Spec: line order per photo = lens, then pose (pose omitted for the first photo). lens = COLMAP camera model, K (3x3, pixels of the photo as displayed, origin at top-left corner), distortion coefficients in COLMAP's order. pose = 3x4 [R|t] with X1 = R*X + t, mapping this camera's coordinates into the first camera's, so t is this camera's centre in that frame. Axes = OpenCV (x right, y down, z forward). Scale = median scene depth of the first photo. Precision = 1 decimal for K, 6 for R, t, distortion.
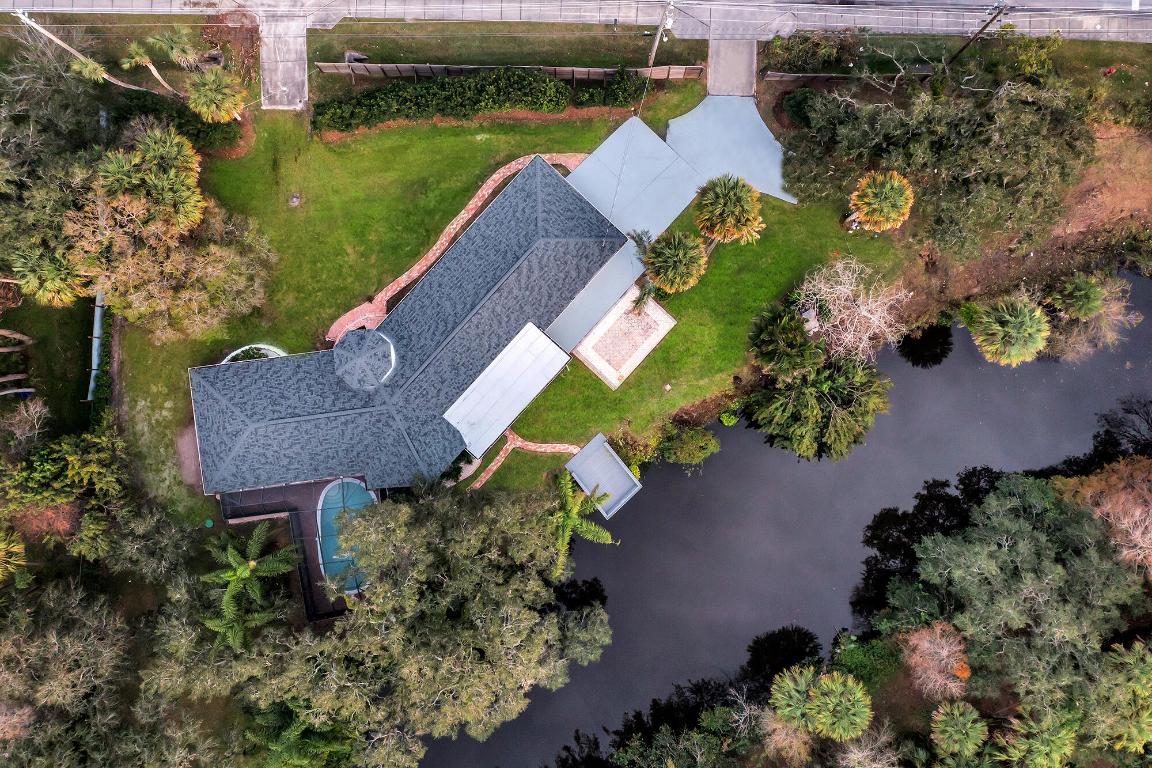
lens RADIAL K [[931.2, 0, 574.2], [0, 931.2, 383.9], [0, 0, 1]] dist [-0.017490, -0.011434]
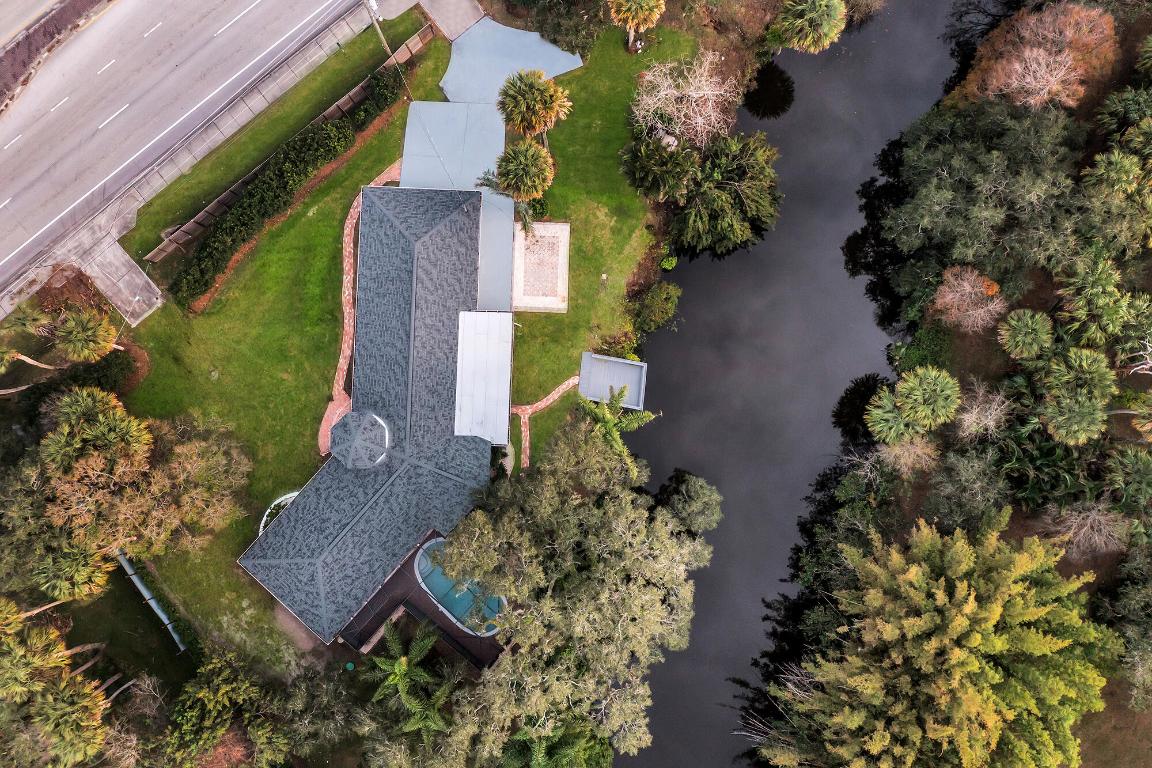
lens RADIAL K [[931.2, 0, 576.1], [0, 931.2, 383.5], [0, 0, 1]] dist [-0.017490, -0.011434]
pose [[0.759172, -0.650613, 0.018999, -0.021391], [0.650872, 0.758607, -0.029694, 0.111395], [0.004907, 0.034909, 0.999378, -0.035042]]
